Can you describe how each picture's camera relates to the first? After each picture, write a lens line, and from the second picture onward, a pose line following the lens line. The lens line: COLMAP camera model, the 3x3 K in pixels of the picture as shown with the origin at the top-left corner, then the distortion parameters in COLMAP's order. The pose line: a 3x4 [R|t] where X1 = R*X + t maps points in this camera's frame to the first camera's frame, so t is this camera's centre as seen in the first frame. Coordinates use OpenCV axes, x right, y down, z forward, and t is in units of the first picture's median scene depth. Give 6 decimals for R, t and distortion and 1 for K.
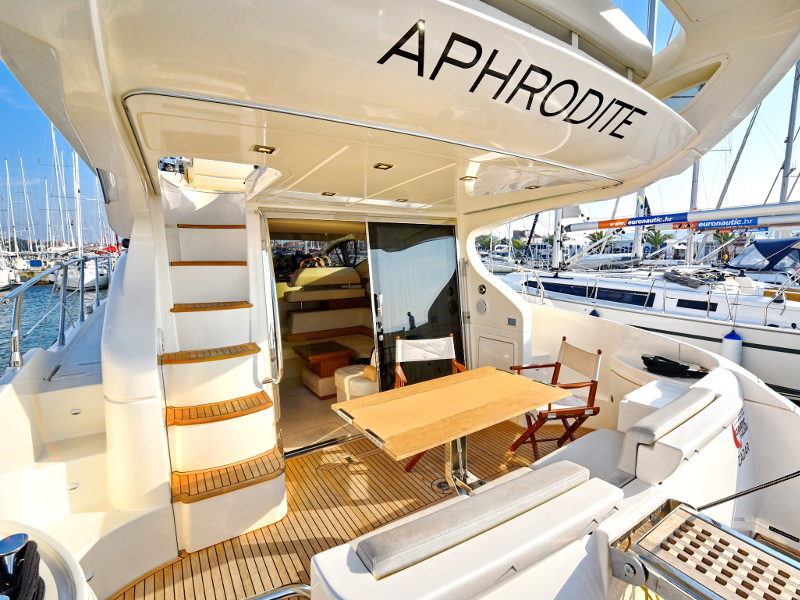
lens RADIAL K [[373.3, 0, 400.0], [0, 373.3, 300.0], [0, 0, 1]] dist [0.000792, 0.000445]
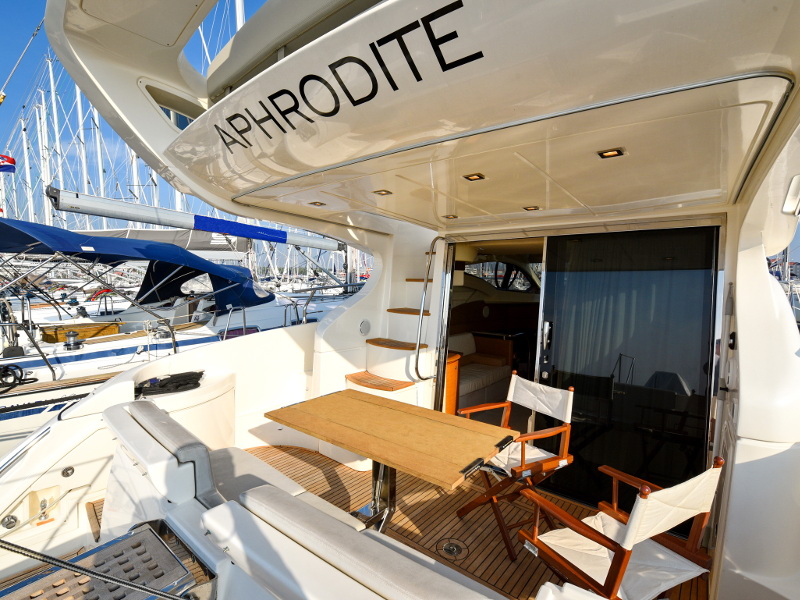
lens RADIAL K [[375.9, 0, 399.8], [0, 375.9, 296.8], [0, 0, 1]] dist [-0.001635, -0.008147]
pose [[0.326933, 0.049565, -0.943747, 0.519081], [-0.127030, 0.991866, 0.008086, -0.029728], [0.936471, 0.117240, 0.330569, 0.349667]]
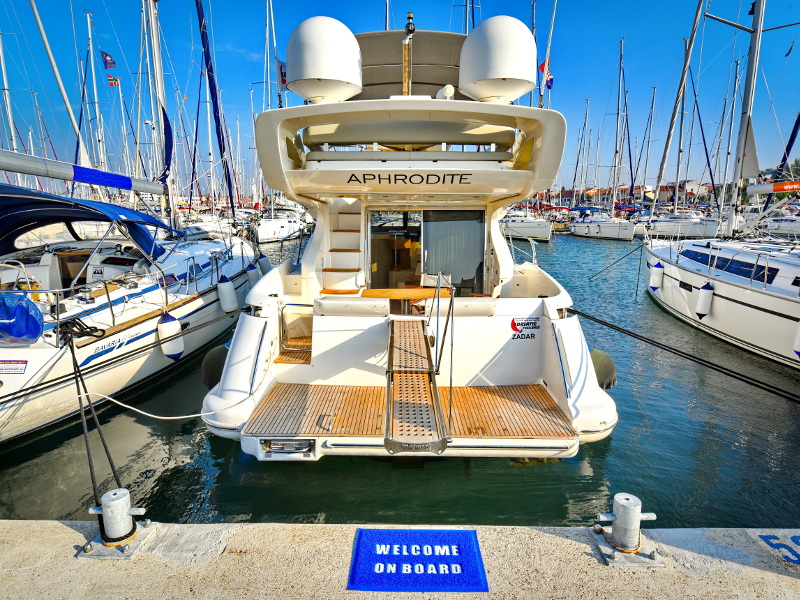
lens RADIAL K [[423.2, 0, 398.0], [0, 423.2, 303.6], [0, 0, 1]] dist [0.025288, -0.000875]
pose [[0.837594, 0.119896, -0.532974, 0.793708], [-0.067195, 0.990822, 0.117291, 0.008694], [0.542145, -0.062429, 0.837963, -0.675045]]
